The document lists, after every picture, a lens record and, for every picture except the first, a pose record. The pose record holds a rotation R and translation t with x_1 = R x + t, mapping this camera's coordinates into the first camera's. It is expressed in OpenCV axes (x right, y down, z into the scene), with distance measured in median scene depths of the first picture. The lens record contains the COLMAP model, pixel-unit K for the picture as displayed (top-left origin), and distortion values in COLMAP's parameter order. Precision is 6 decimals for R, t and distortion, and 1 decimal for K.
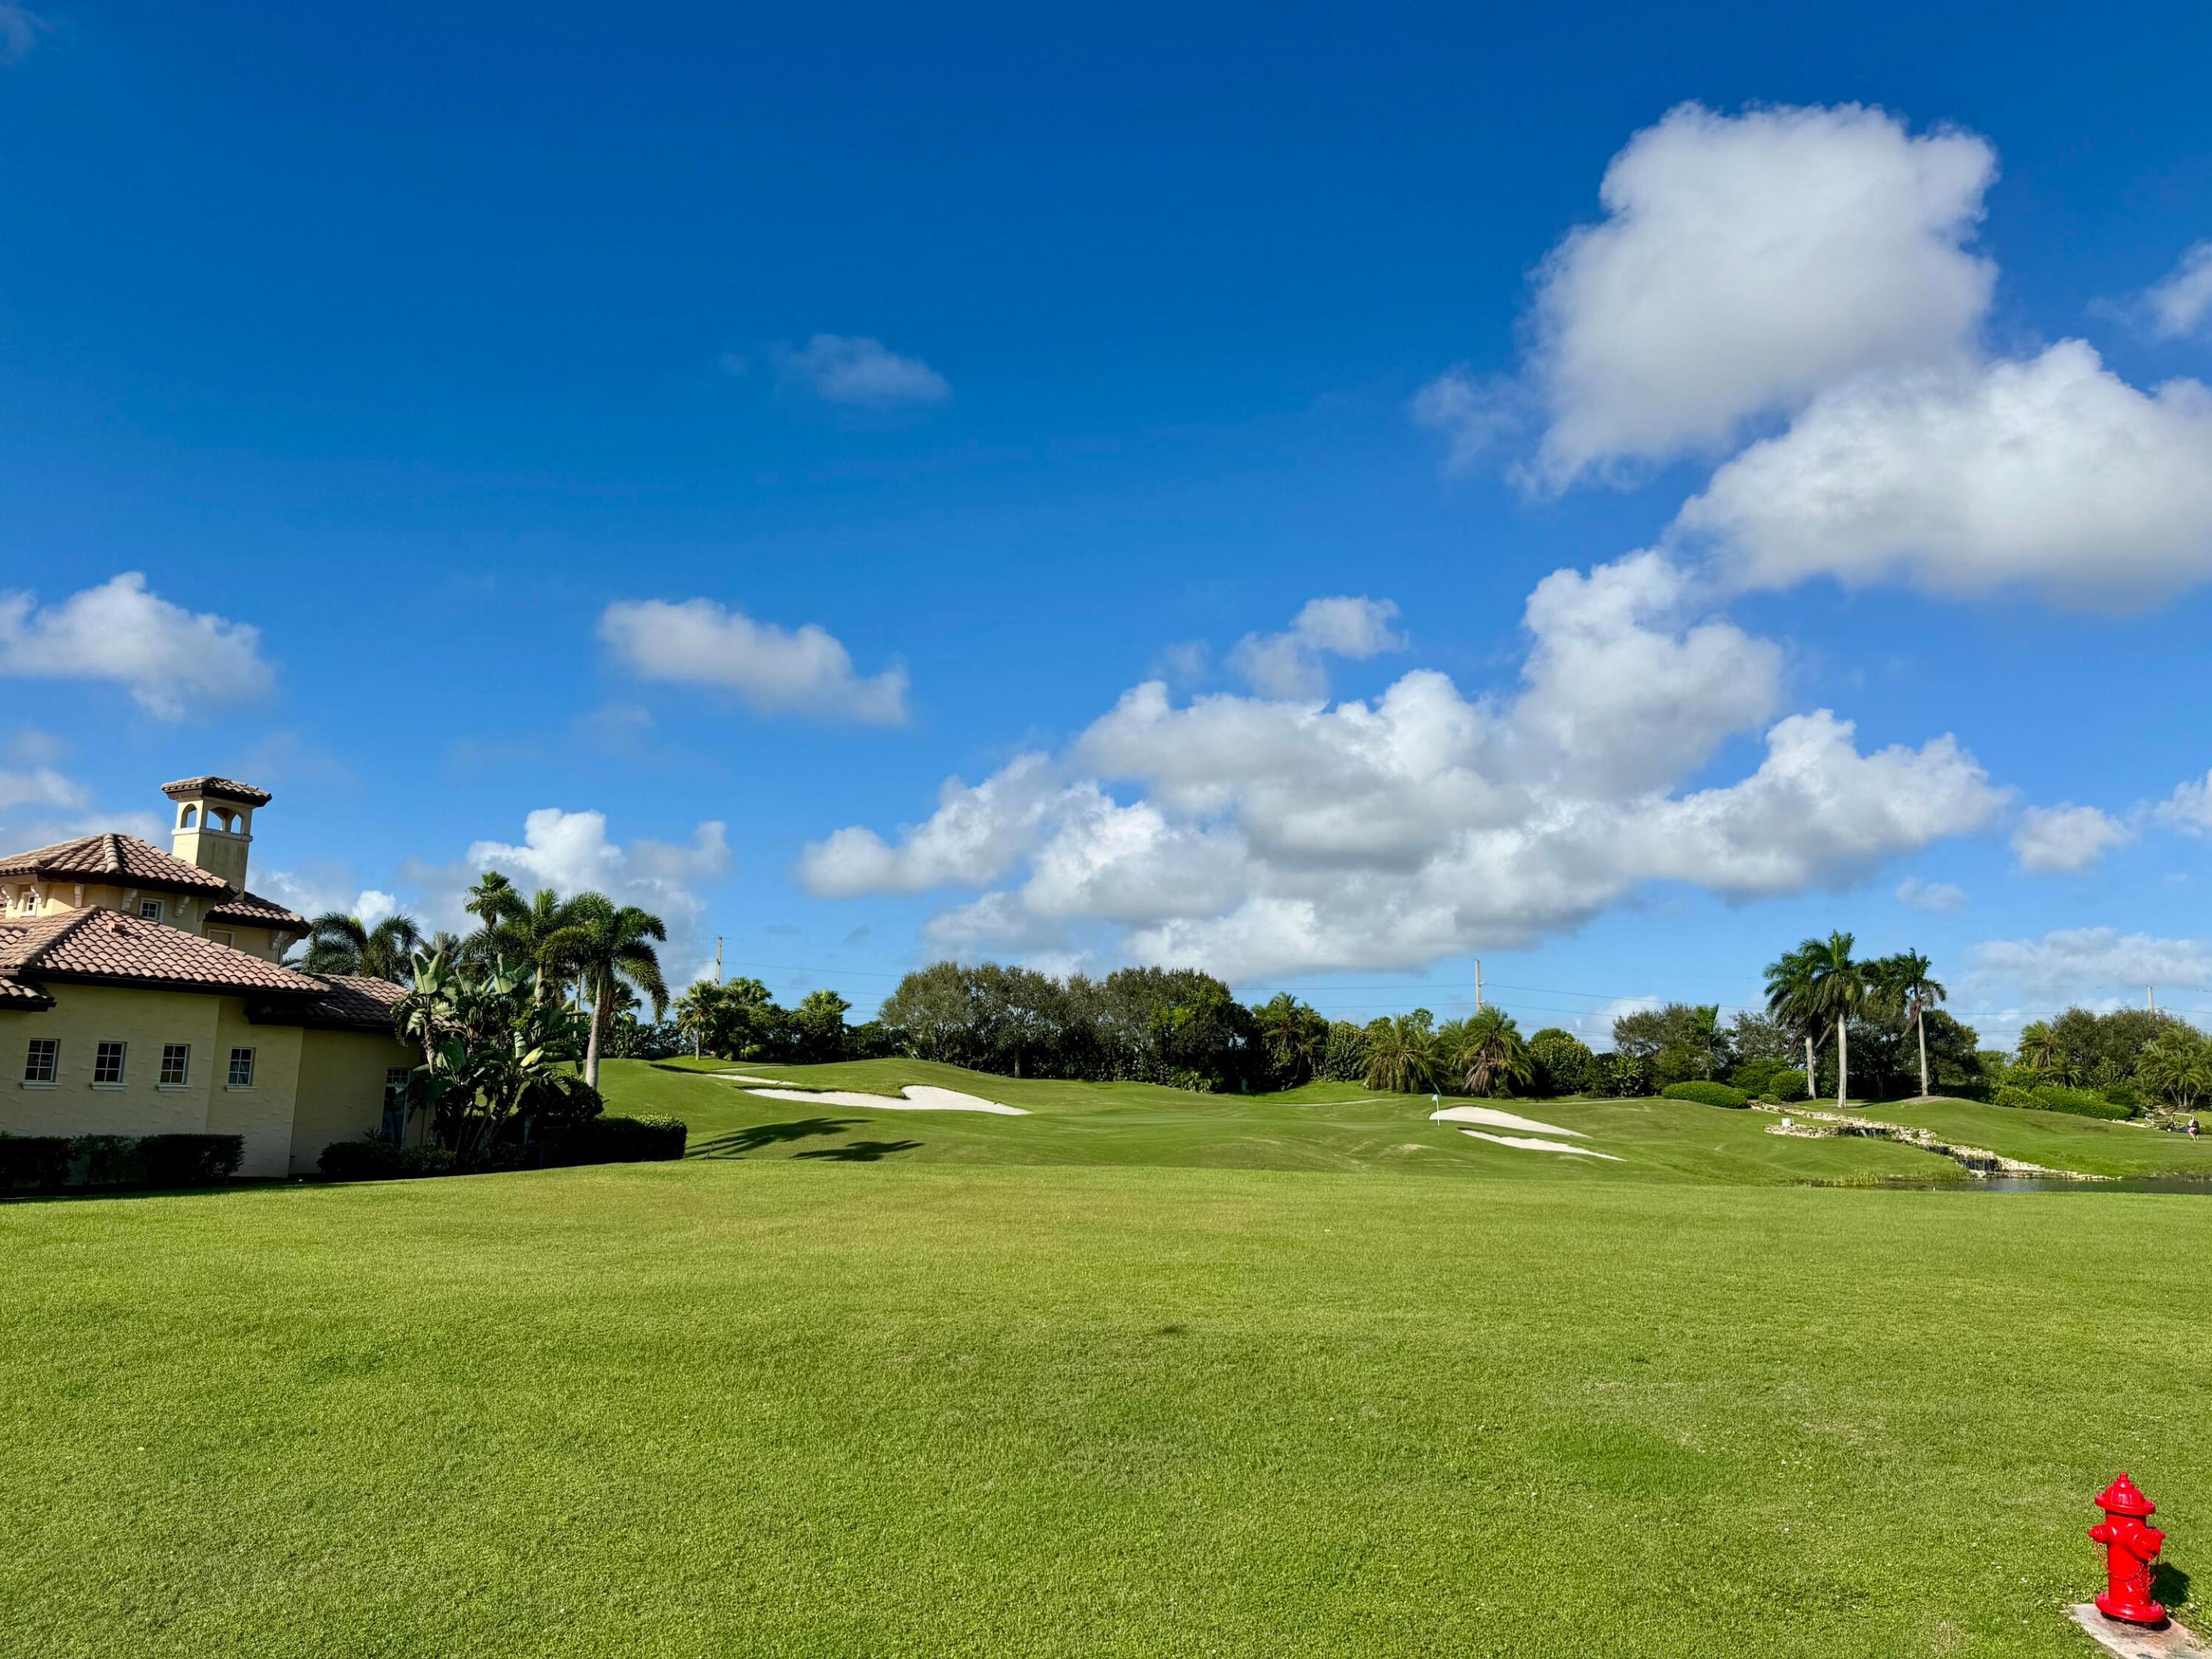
lens RADIAL K [[1524.2, 0, 1106.0], [0, 1524.2, 829.5], [0, 0, 1]] dist [0.058122, -0.143645]
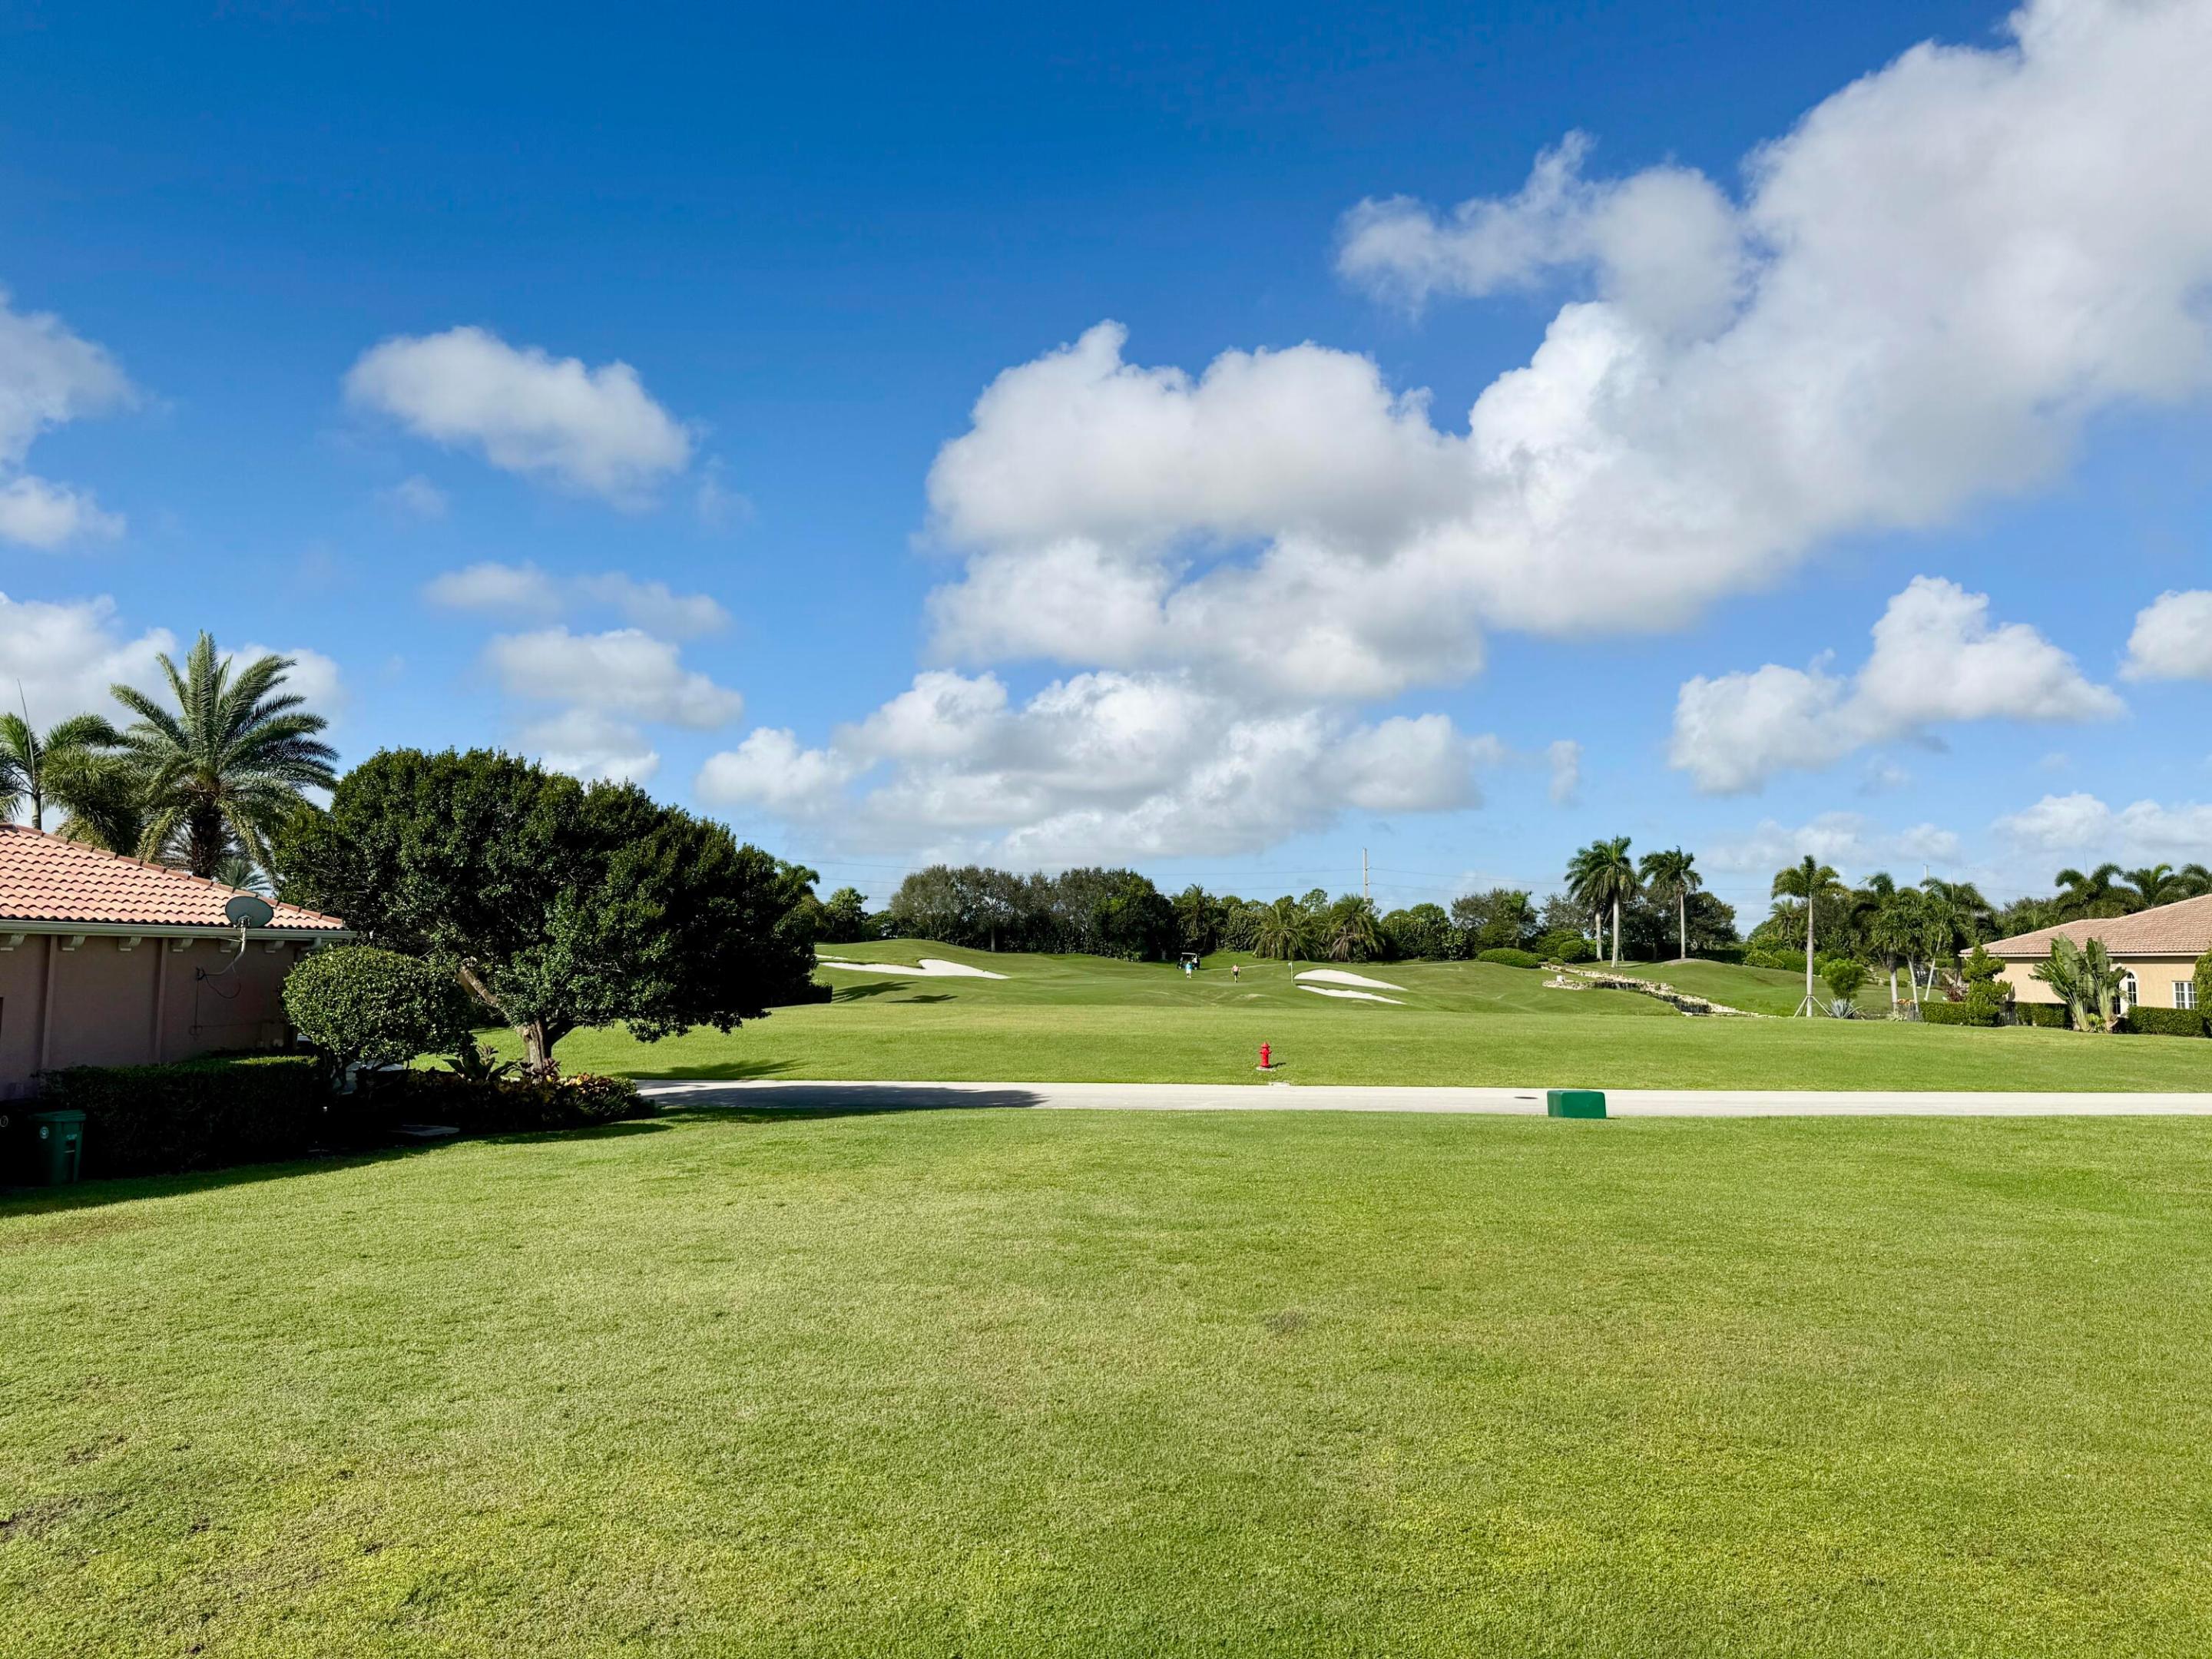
lens RADIAL K [[1505.3, 0, 1115.4], [0, 1505.3, 802.5], [0, 0, 1]] dist [0.060436, -0.094015]
pose [[0.999024, -0.005524, 0.043826, -0.008407], [0.002514, 0.997652, 0.068439, -0.054292], [-0.044101, -0.068262, 0.996692, -0.291533]]
